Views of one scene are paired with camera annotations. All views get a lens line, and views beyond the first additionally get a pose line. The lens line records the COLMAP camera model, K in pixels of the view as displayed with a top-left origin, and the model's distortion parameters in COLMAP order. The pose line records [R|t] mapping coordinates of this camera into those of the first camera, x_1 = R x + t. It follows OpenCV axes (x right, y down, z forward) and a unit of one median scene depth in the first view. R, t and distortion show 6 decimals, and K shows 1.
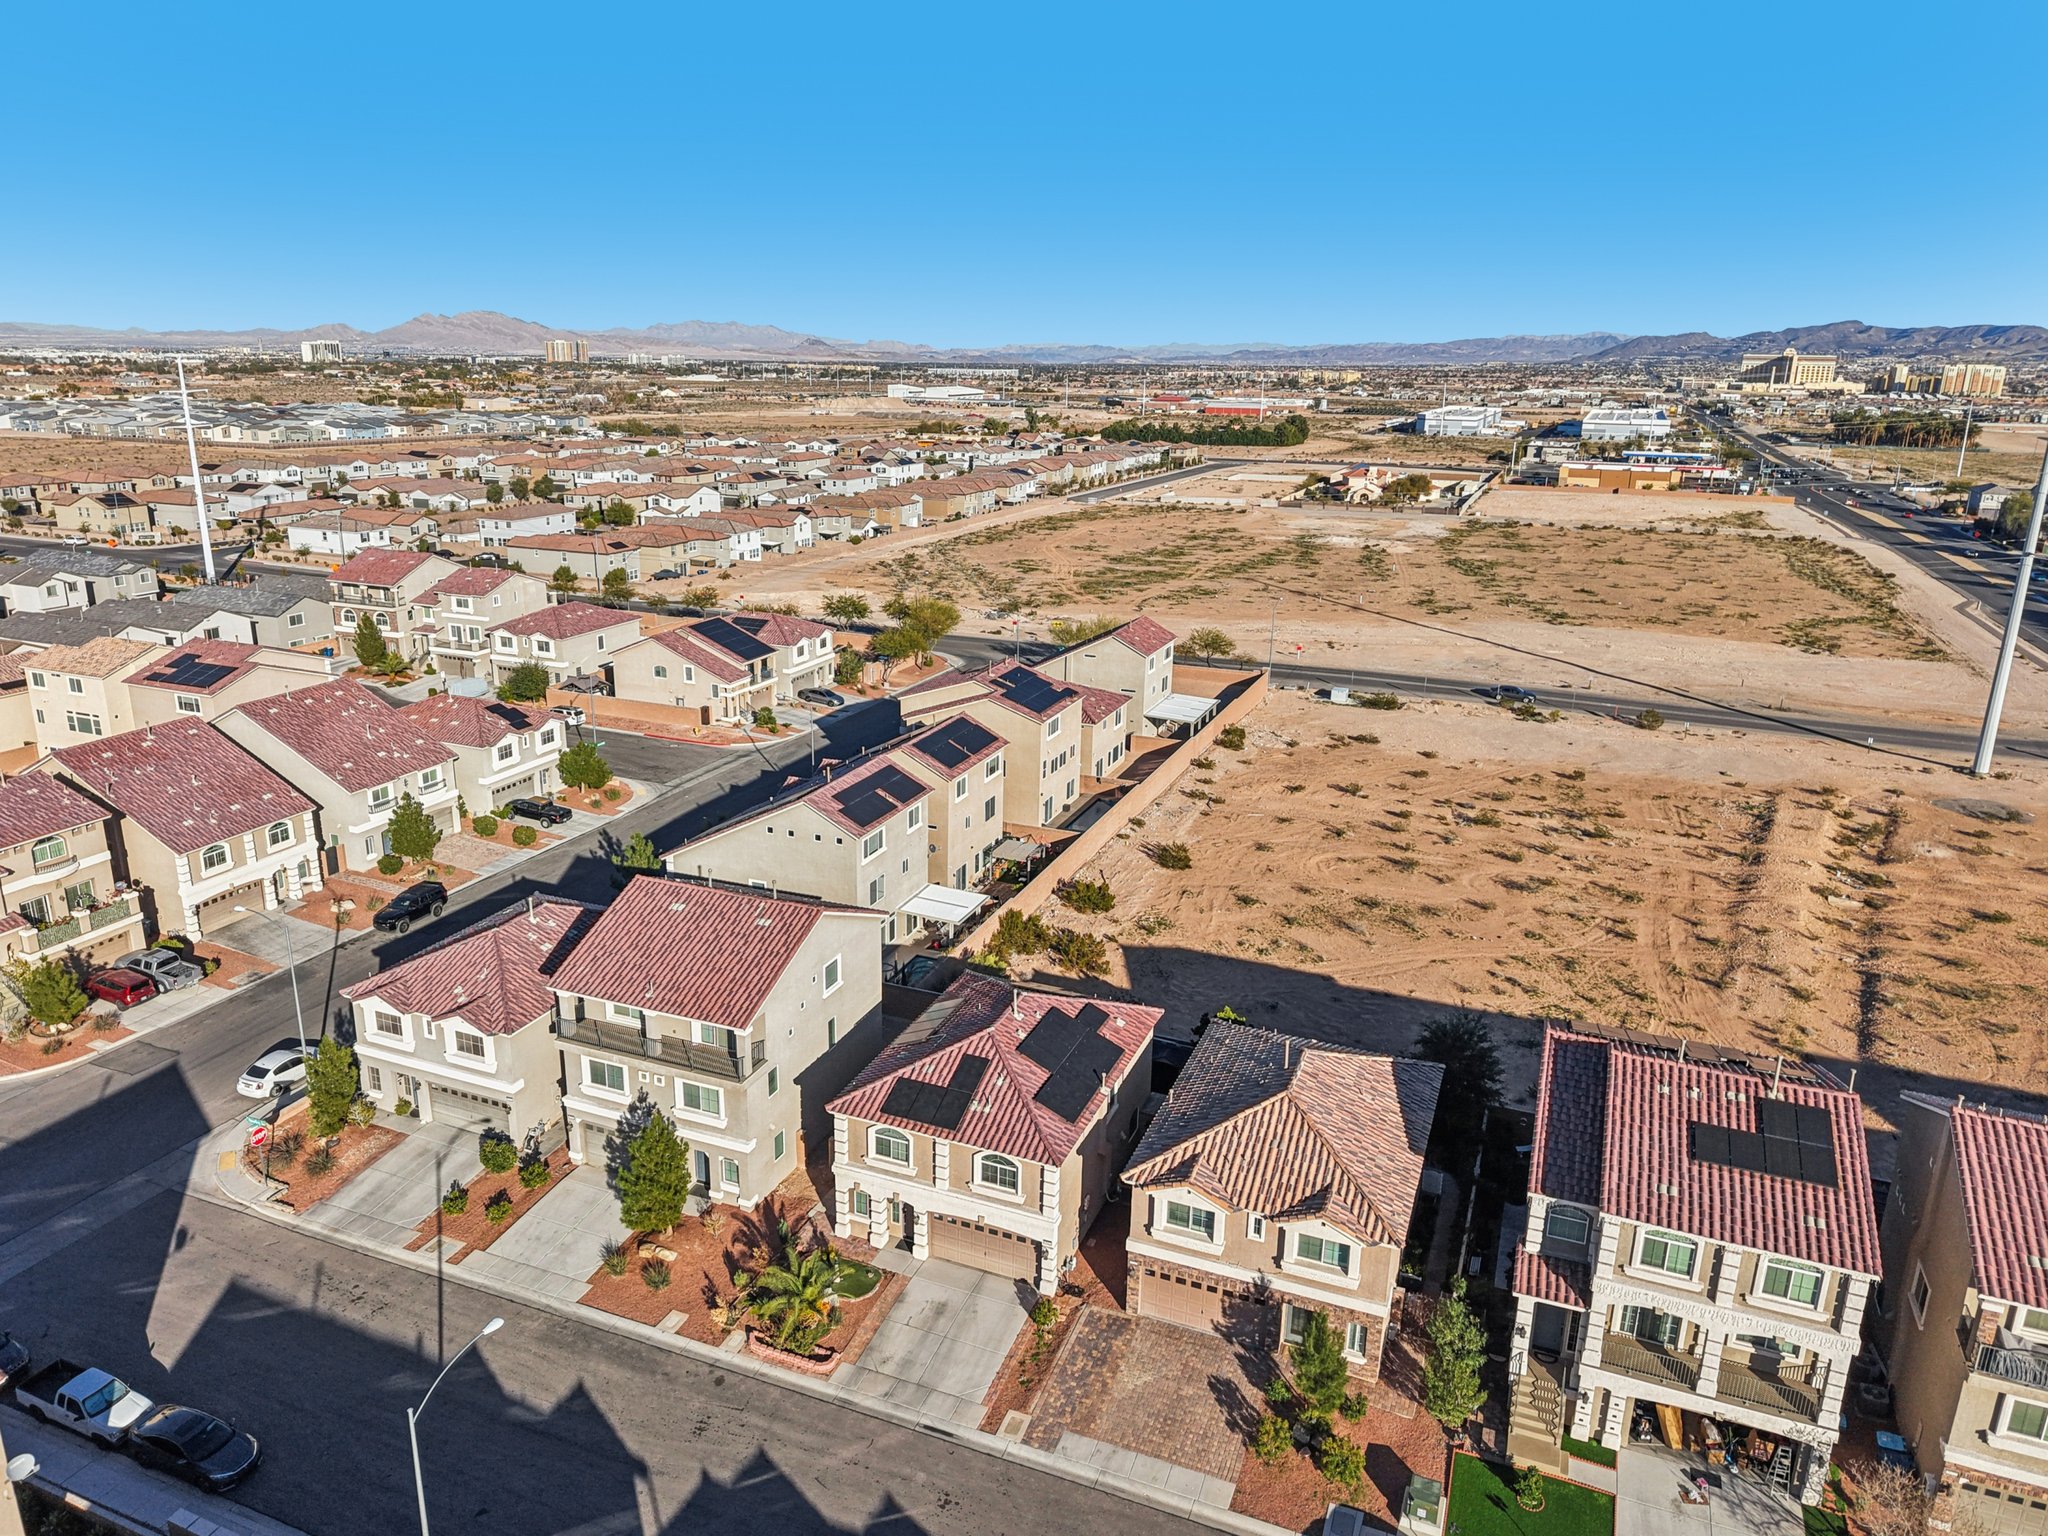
lens RADIAL K [[1402.8, 0, 1024.0], [0, 1402.8, 768.0], [0, 0, 1]] dist [0.058884, -0.071109]
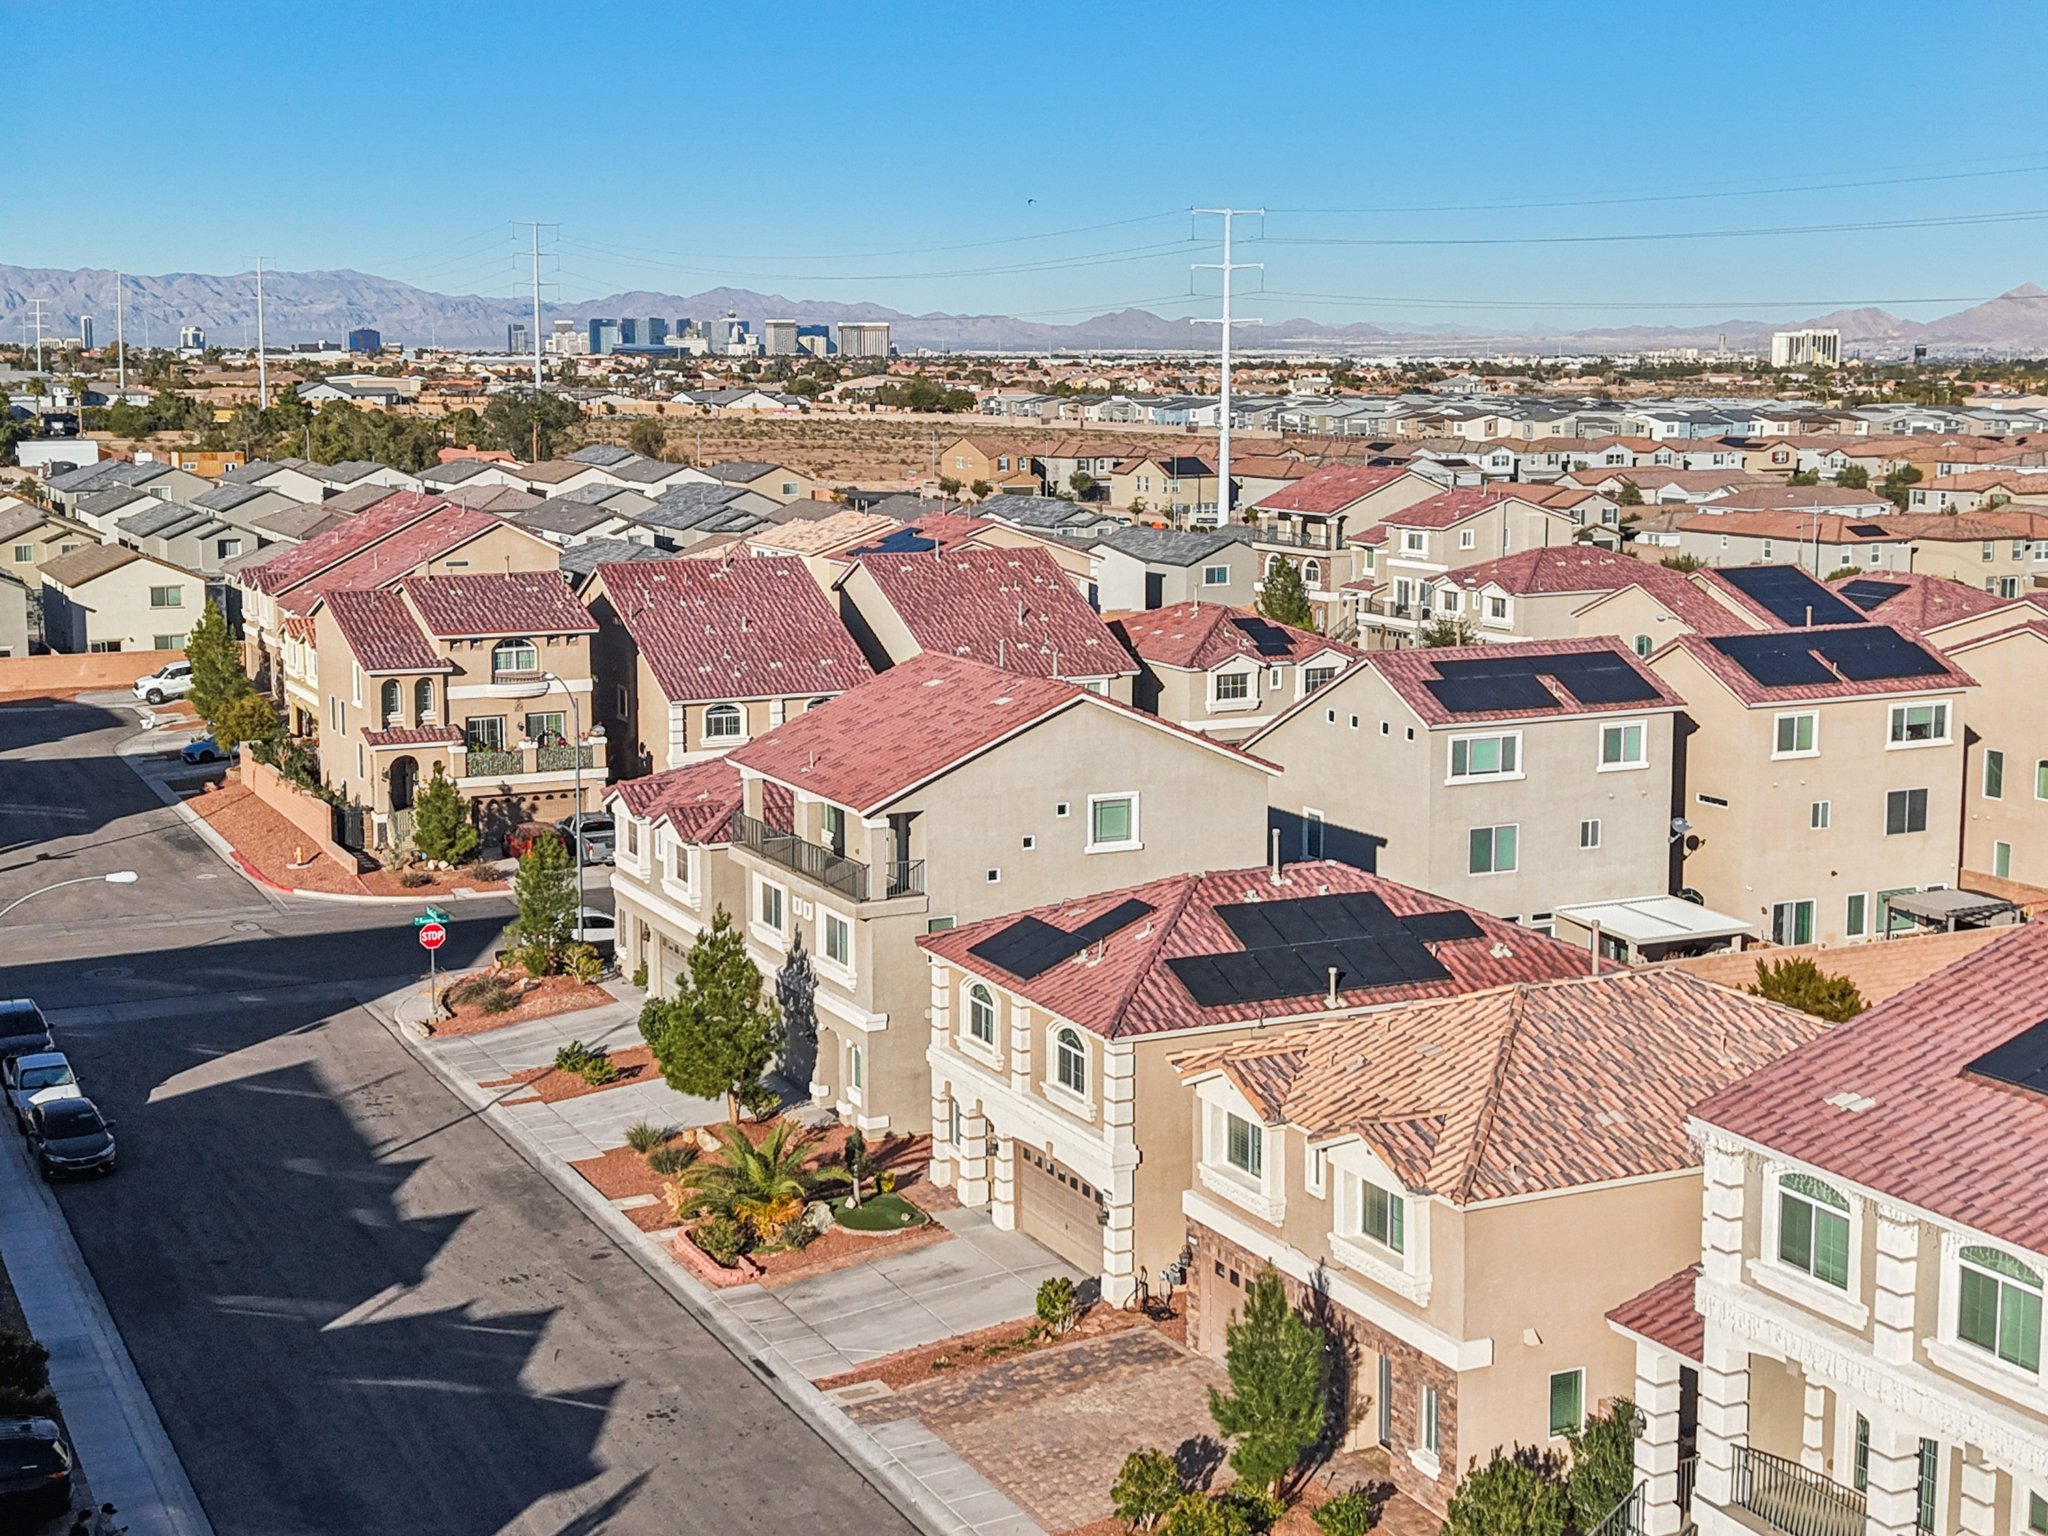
lens RADIAL K [[2791.6, 0, 1004.6], [0, 2791.6, 756.5], [0, 0, 1]] dist [0.157059, -0.100020]
pose [[0.738884, 0.080630, -0.668991, 0.325578], [-0.180902, 0.980104, -0.081674, 0.119637], [0.649096, 0.181370, 0.738769, 0.054100]]
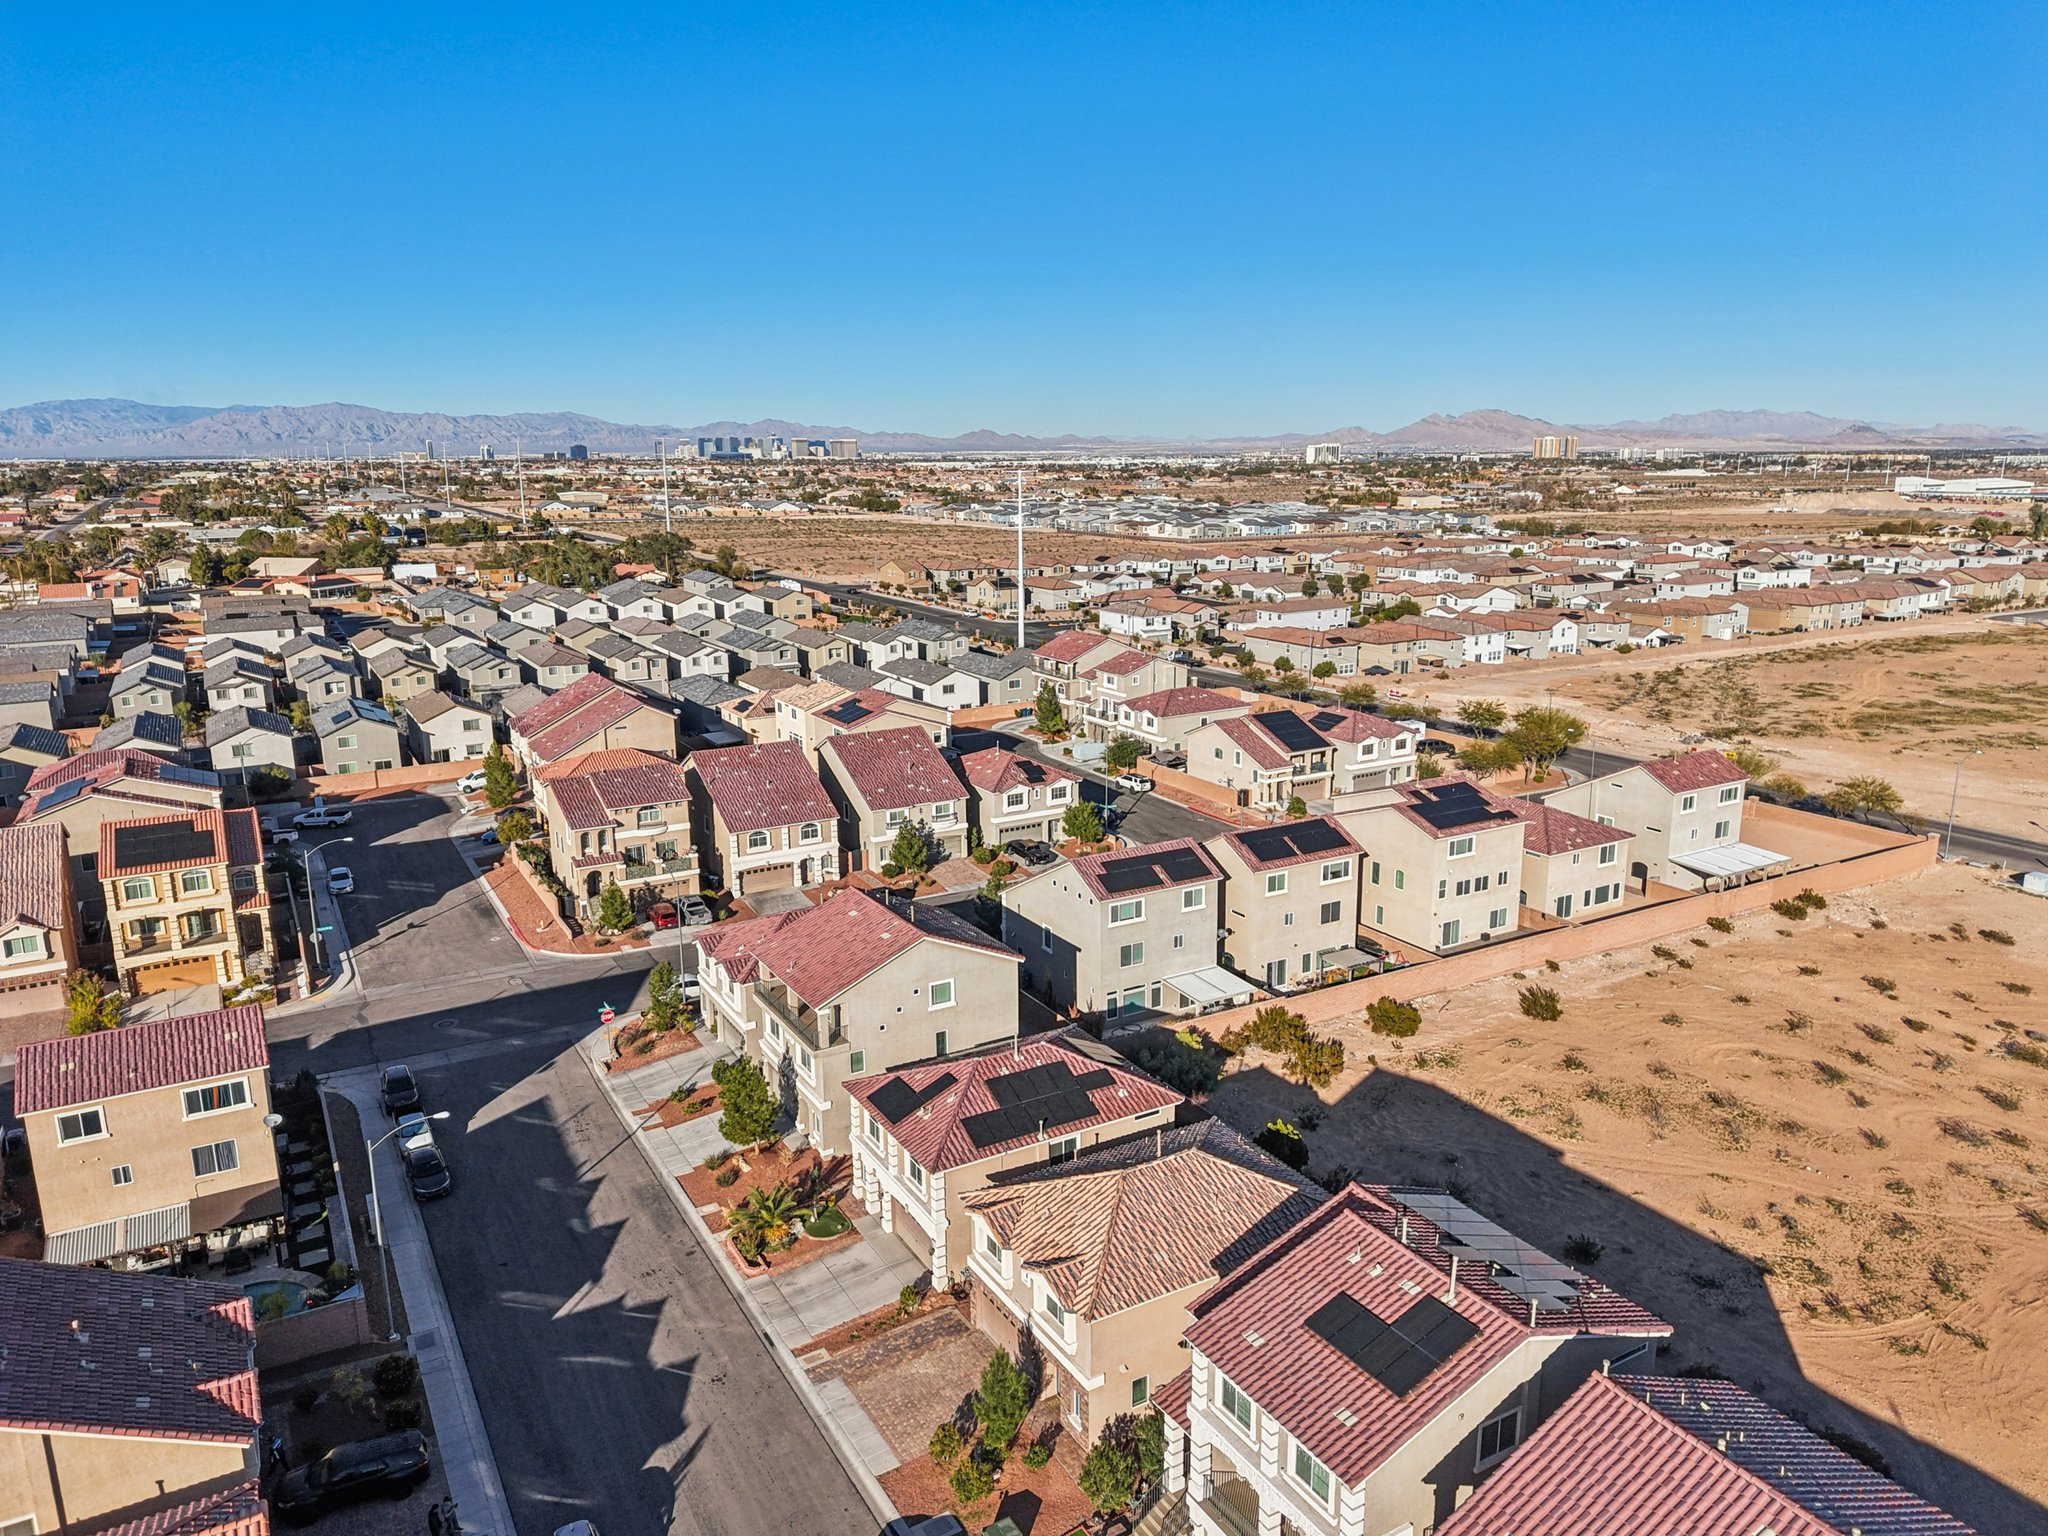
lens RADIAL K [[1421.8, 0, 1027.8], [0, 1421.8, 781.4], [0, 0, 1]] dist [0.090882, -0.120931]
pose [[0.786426, 0.121621, -0.605592, 0.340082], [-0.156338, 0.987693, -0.004664, -0.020551], [0.597572, 0.098345, 0.795761, 0.030058]]
